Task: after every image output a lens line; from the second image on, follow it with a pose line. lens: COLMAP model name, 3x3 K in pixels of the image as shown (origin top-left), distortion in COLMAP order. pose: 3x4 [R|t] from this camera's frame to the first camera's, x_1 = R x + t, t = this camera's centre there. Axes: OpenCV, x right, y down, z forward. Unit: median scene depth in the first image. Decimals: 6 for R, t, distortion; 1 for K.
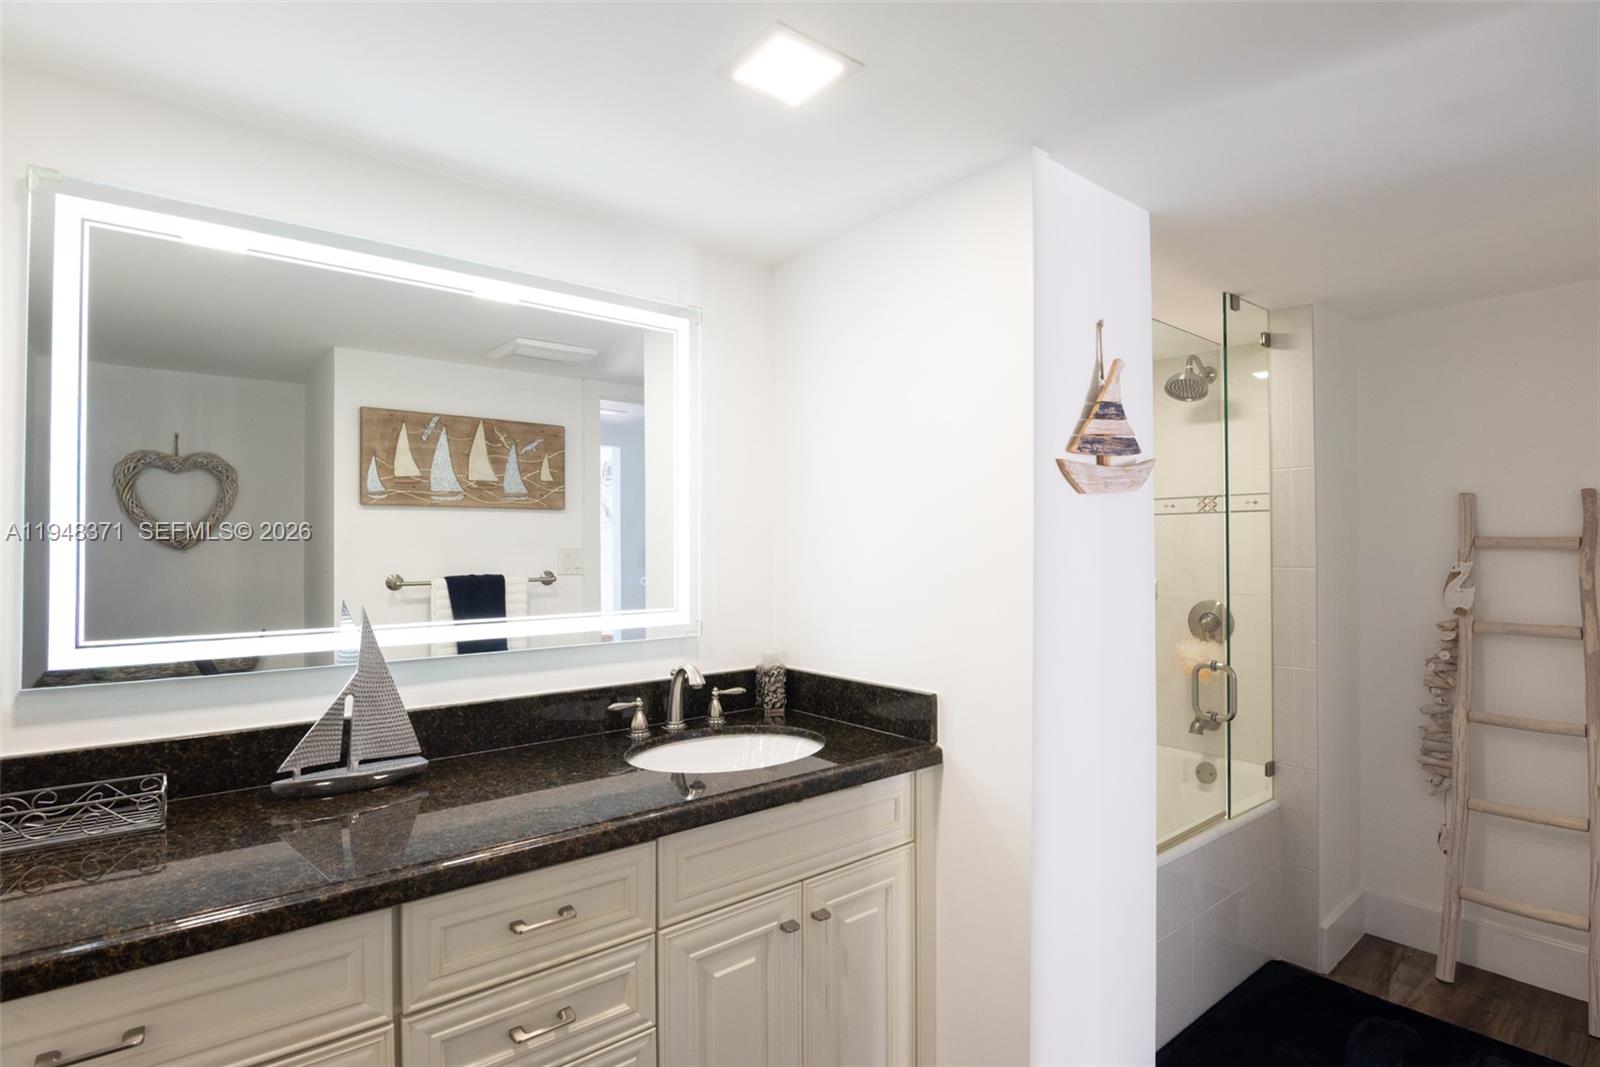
lens RADIAL K [[802.6, 0, 790.7], [0, 802.6, 534.1], [0, 0, 1]] dist [-0.019601, 0.000116]
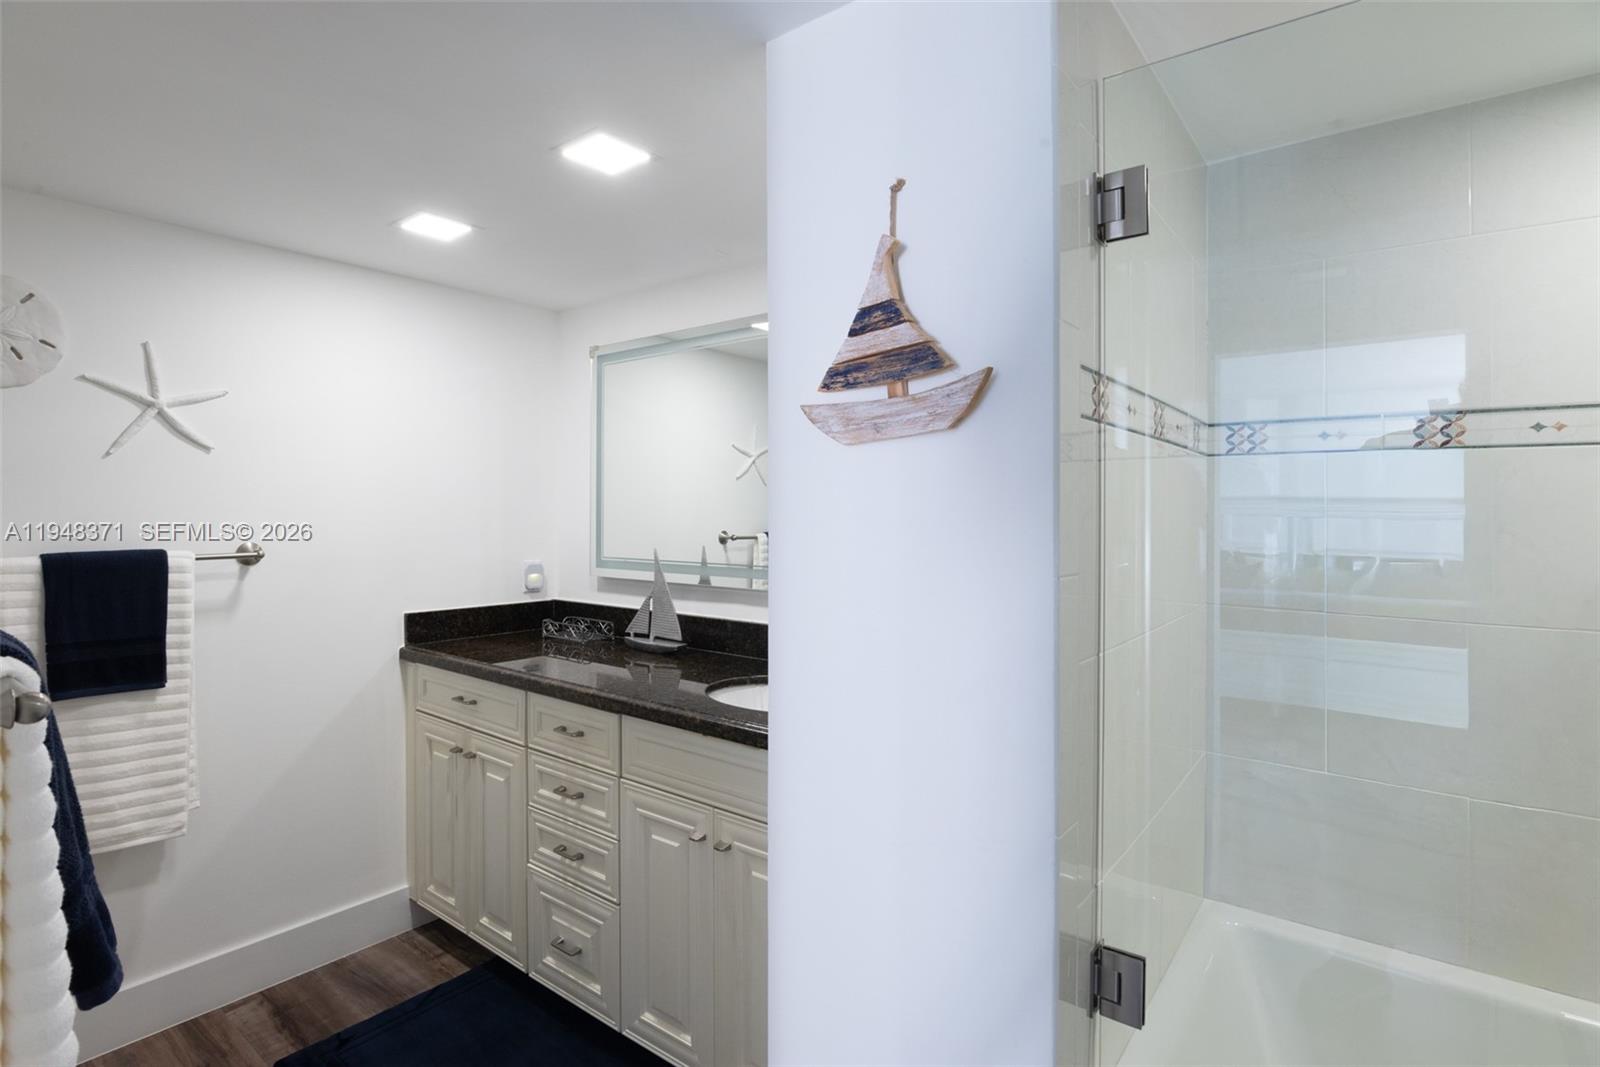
lens RADIAL K [[791.3, 0, 803.8], [0, 791.3, 525.1], [0, 0, 1]] dist [-0.021273, 0.000358]
pose [[0.235017, 0.018214, -0.971820, 1.207888], [-0.001336, 0.999830, 0.018416, 0.009350], [0.971990, -0.003030, 0.235002, 0.917854]]
